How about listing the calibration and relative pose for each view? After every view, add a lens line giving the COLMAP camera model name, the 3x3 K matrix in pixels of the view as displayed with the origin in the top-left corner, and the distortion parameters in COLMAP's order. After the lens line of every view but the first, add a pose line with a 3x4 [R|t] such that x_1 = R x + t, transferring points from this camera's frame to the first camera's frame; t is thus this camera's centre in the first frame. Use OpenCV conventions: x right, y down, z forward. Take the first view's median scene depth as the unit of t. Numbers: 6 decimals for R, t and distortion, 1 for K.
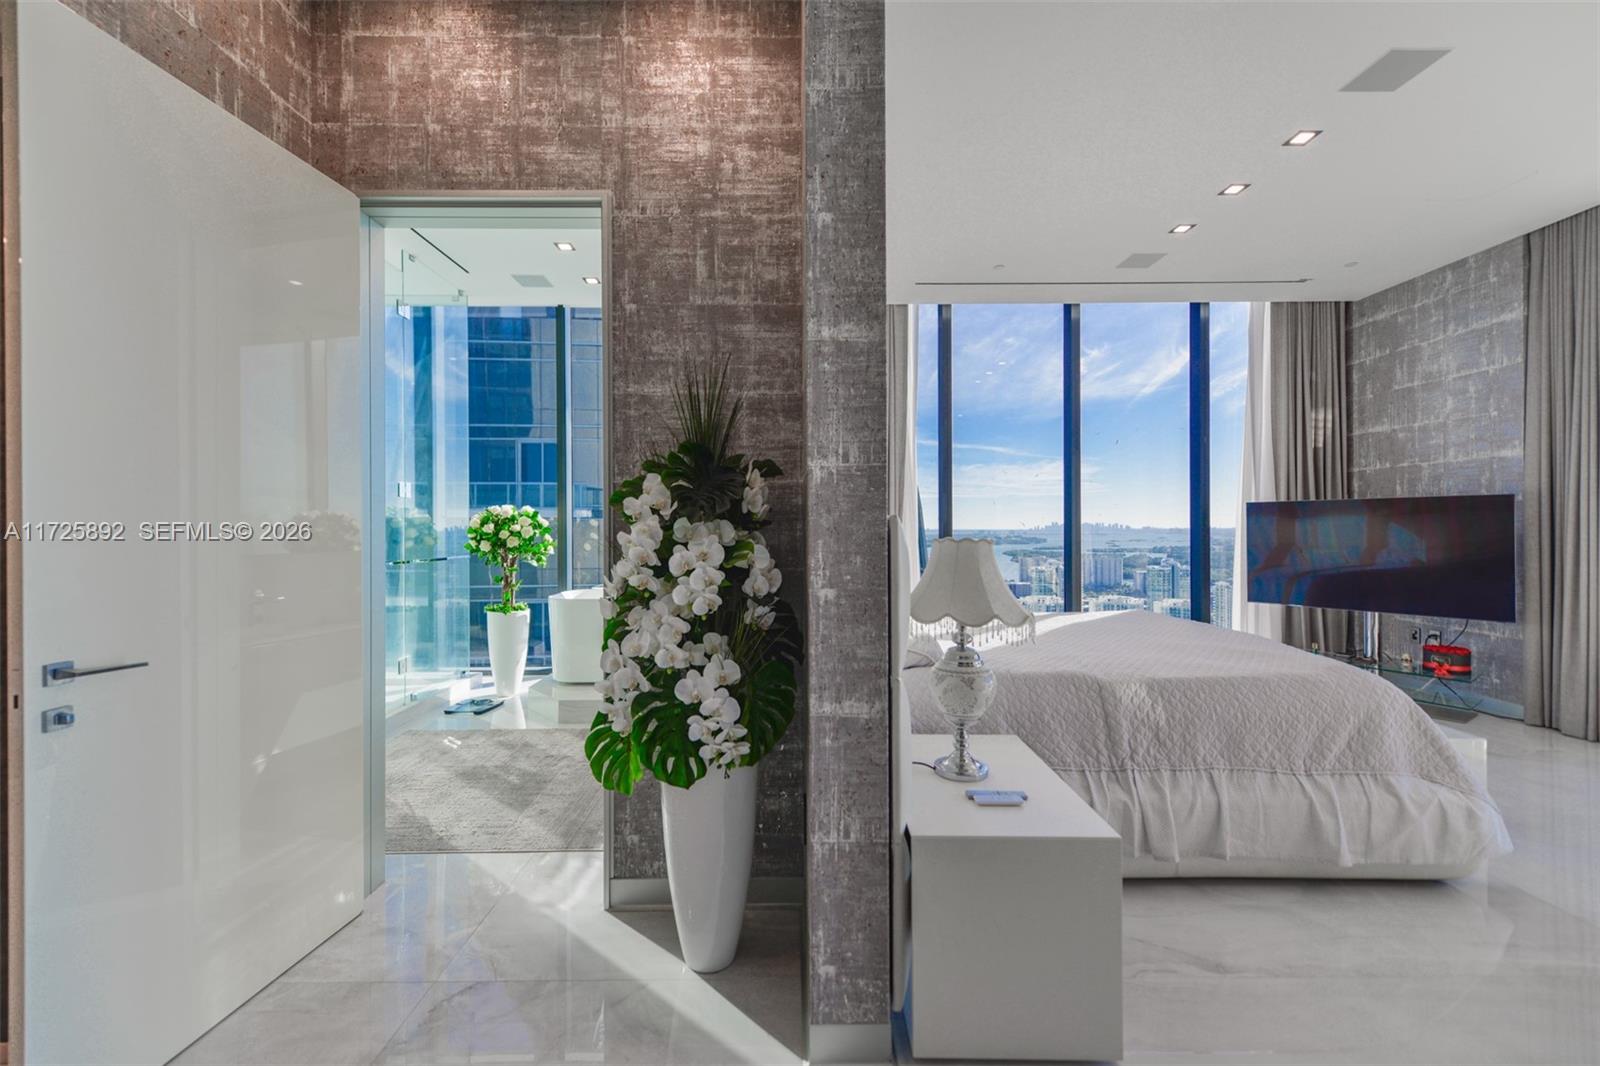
lens RADIAL K [[643.1, 0, 780.9], [0, 643.1, 528.1], [0, 0, 1]] dist [0.004387, -0.004123]
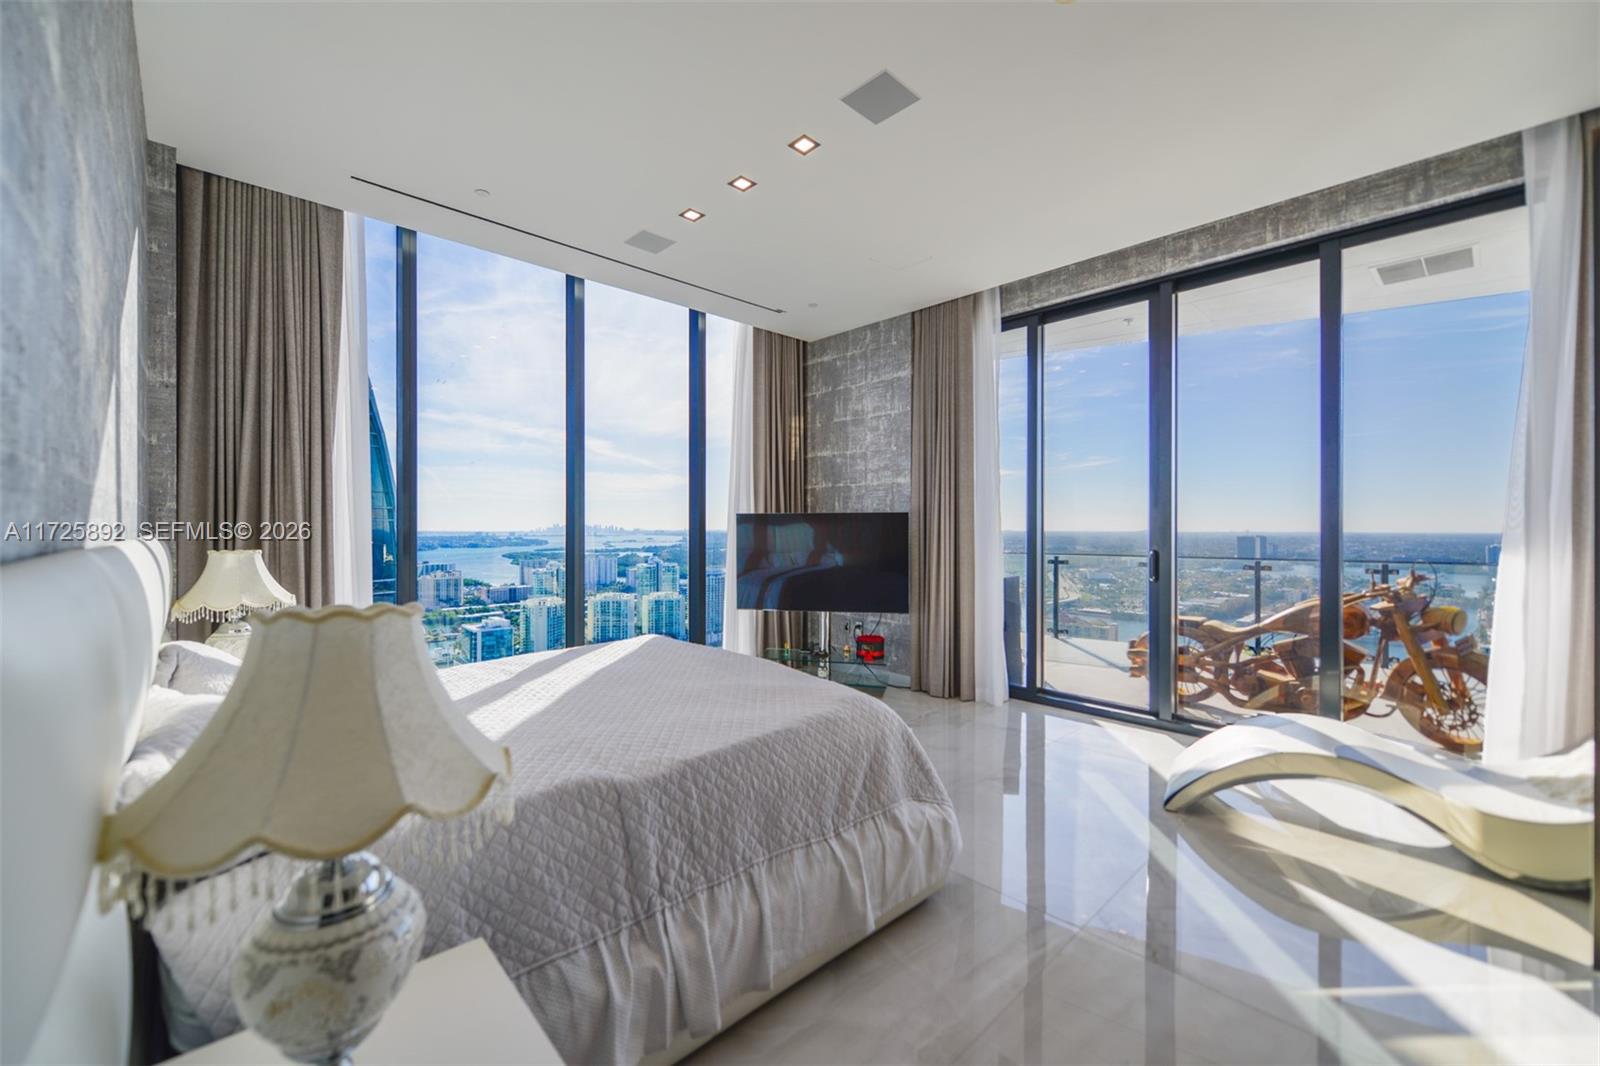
lens RADIAL K [[643.1, 0, 789.6], [0, 643.1, 531.5], [0, 0, 1]] dist [0.004387, -0.004123]
pose [[0.731307, 0.002281, 0.682045, 0.090627], [-0.004751, 0.999987, 0.001750, -0.015093], [-0.682032, -0.004520, 0.731308, 0.209483]]
